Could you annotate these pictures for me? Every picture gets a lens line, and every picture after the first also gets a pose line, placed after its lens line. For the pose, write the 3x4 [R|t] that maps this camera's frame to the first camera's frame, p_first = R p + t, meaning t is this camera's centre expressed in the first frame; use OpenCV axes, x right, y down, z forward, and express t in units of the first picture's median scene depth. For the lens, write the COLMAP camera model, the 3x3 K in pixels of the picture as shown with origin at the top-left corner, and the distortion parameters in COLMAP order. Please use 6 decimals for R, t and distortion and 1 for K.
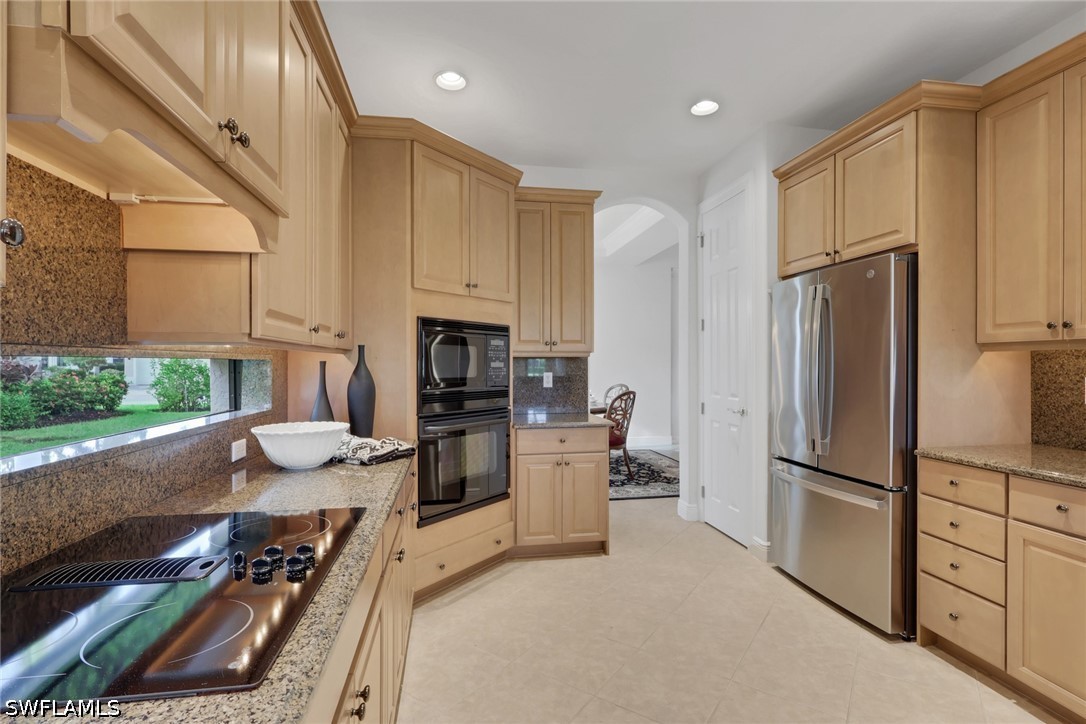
lens RADIAL K [[522.5, 0, 541.4], [0, 522.5, 364.5], [0, 0, 1]] dist [-0.006545, 0.001555]
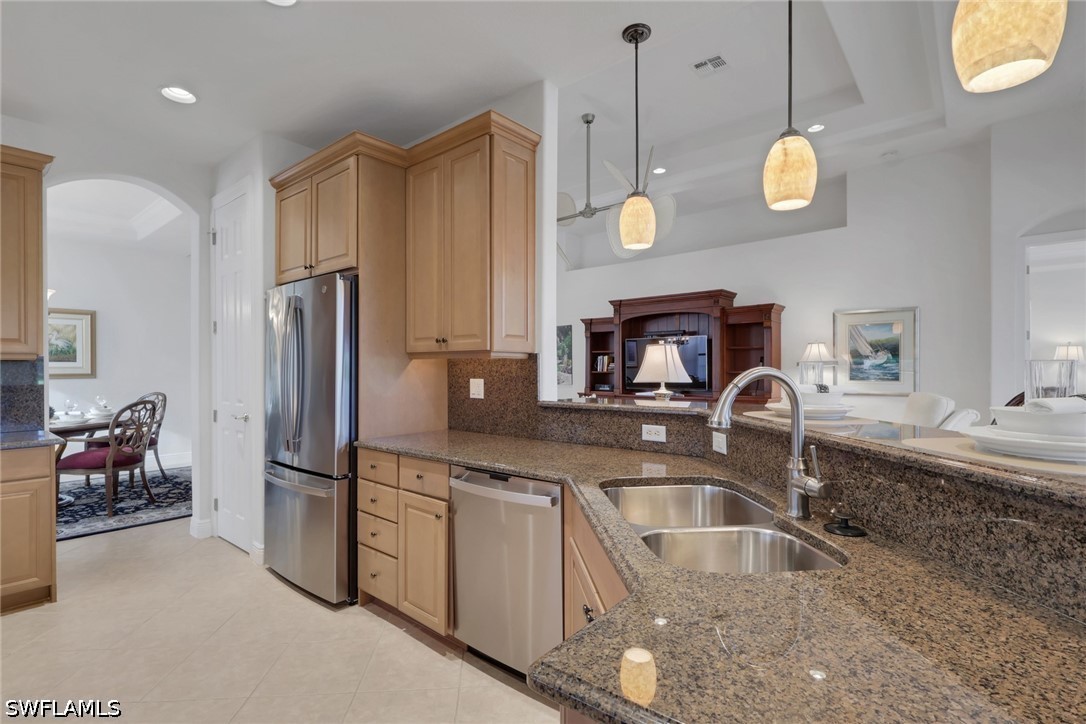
lens RADIAL K [[522.5, 0, 545.4], [0, 522.5, 368.5], [0, 0, 1]] dist [-0.006545, 0.001555]
pose [[0.762971, 0.000293, 0.646433, 0.272557], [0.000284, 1.000000, -0.000789, -0.001184], [-0.646433, 0.000786, 0.762970, -0.176576]]
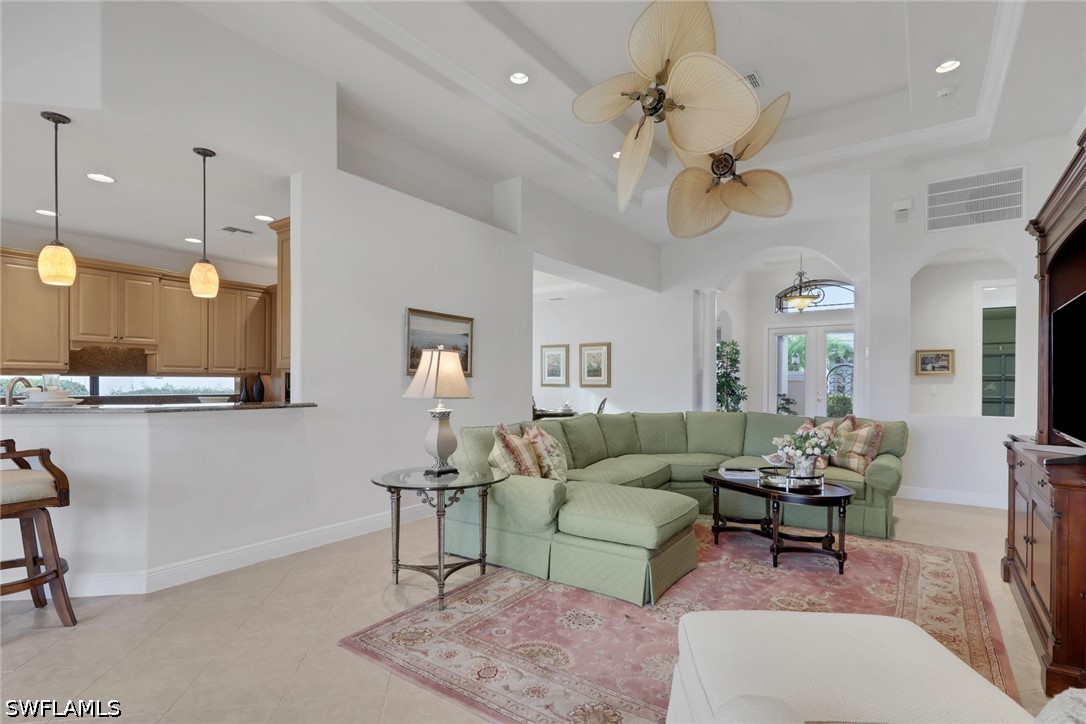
lens RADIAL K [[522.5, 0, 526.0], [0, 522.5, 389.1], [0, 0, 1]] dist [-0.006545, 0.001555]
pose [[0.690372, 0.013165, -0.723335, 2.147046], [-0.002821, 0.999876, 0.015506, -0.004544], [0.723449, -0.008665, 0.690323, 0.035853]]
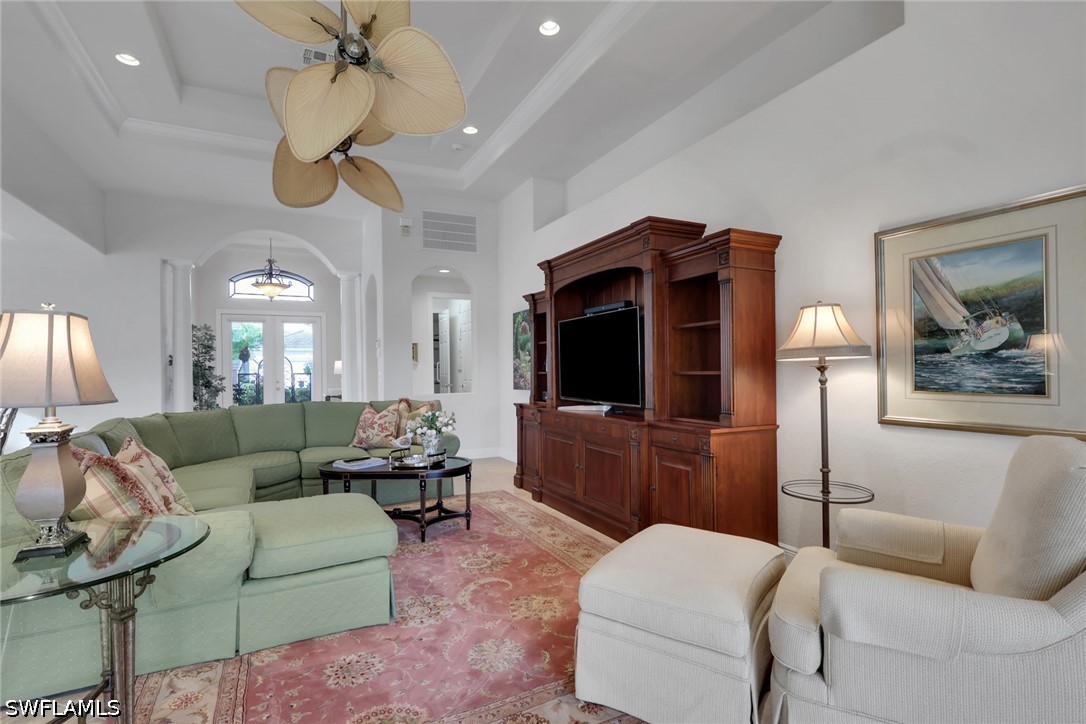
lens RADIAL K [[522.5, 0, 539.9], [0, 522.5, 372.2], [0, 0, 1]] dist [-0.006545, 0.001555]
pose [[0.957980, -0.013730, 0.286506, 1.575024], [0.011735, 0.999893, 0.008678, -0.002296], [-0.286594, -0.004951, 0.958039, -0.034705]]
